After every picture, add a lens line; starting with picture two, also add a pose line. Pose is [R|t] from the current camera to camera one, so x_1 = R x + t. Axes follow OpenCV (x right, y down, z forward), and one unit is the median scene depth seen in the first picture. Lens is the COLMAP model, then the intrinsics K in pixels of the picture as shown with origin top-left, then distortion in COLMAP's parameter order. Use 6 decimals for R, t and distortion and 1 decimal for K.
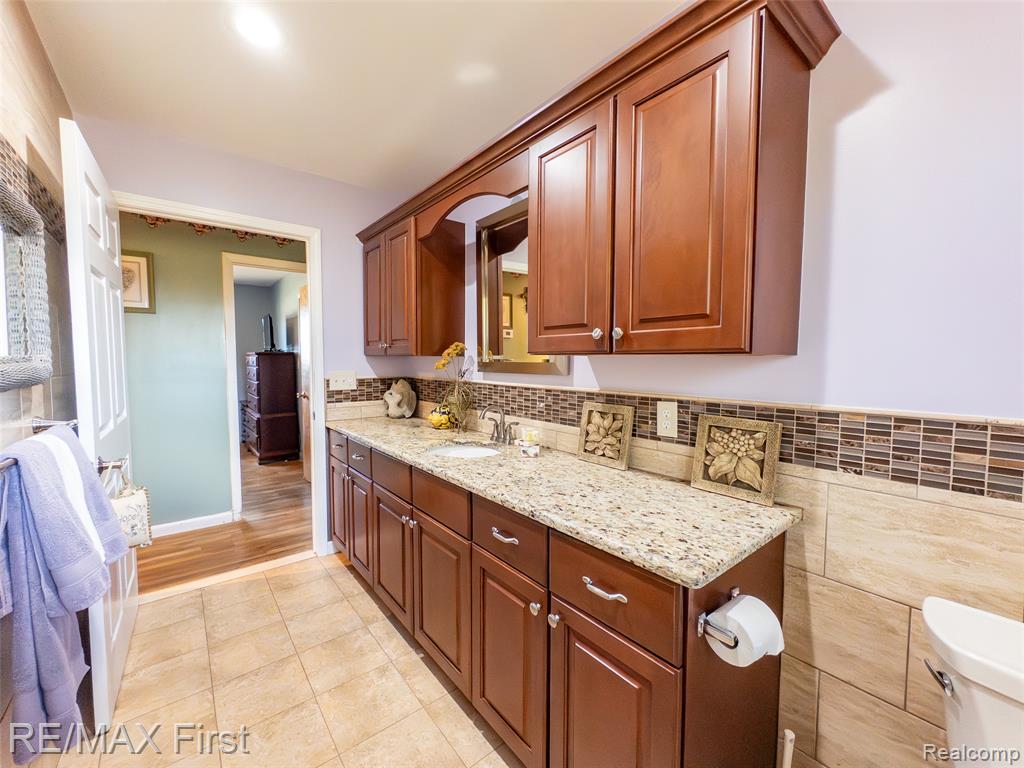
lens RADIAL K [[421.0, 0, 512.0], [0, 421.0, 384.0], [0, 0, 1]] dist [0.002007, 0.000276]
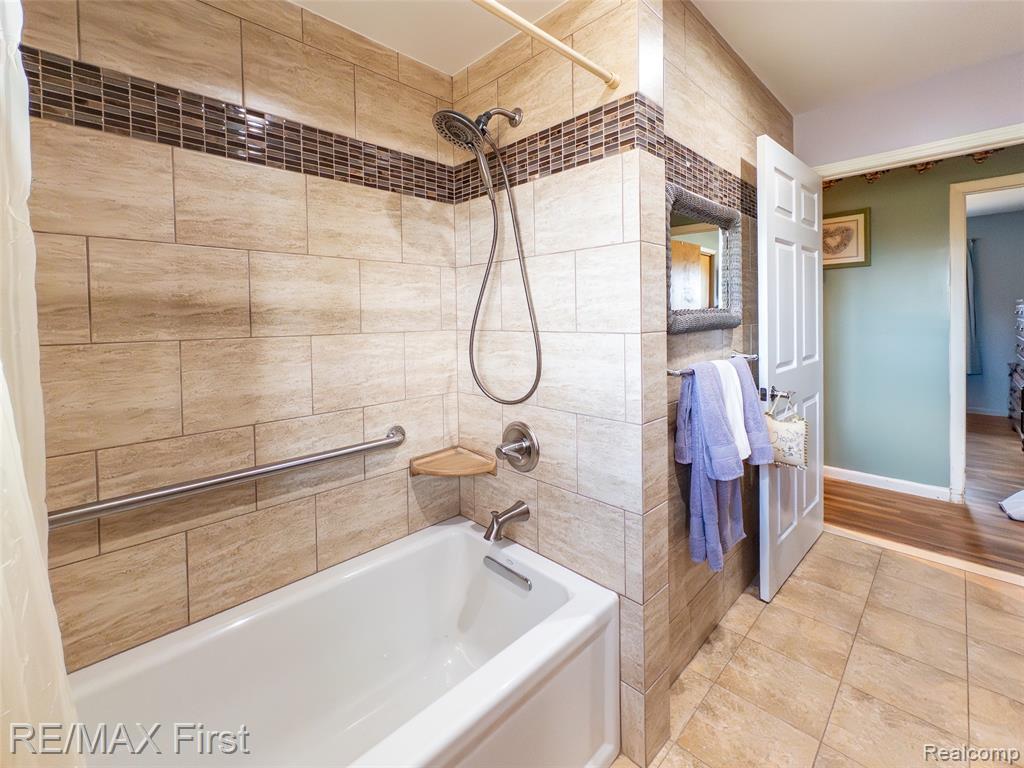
lens RADIAL K [[437.1, 0, 514.6], [0, 437.1, 333.3], [0, 0, 1]] dist [-0.001320, -0.000220]
pose [[0.106185, 0.027979, -0.993953, 0.184556], [-0.041792, 0.998846, 0.023652, 0.011146], [0.993468, 0.039028, 0.107232, 0.053371]]
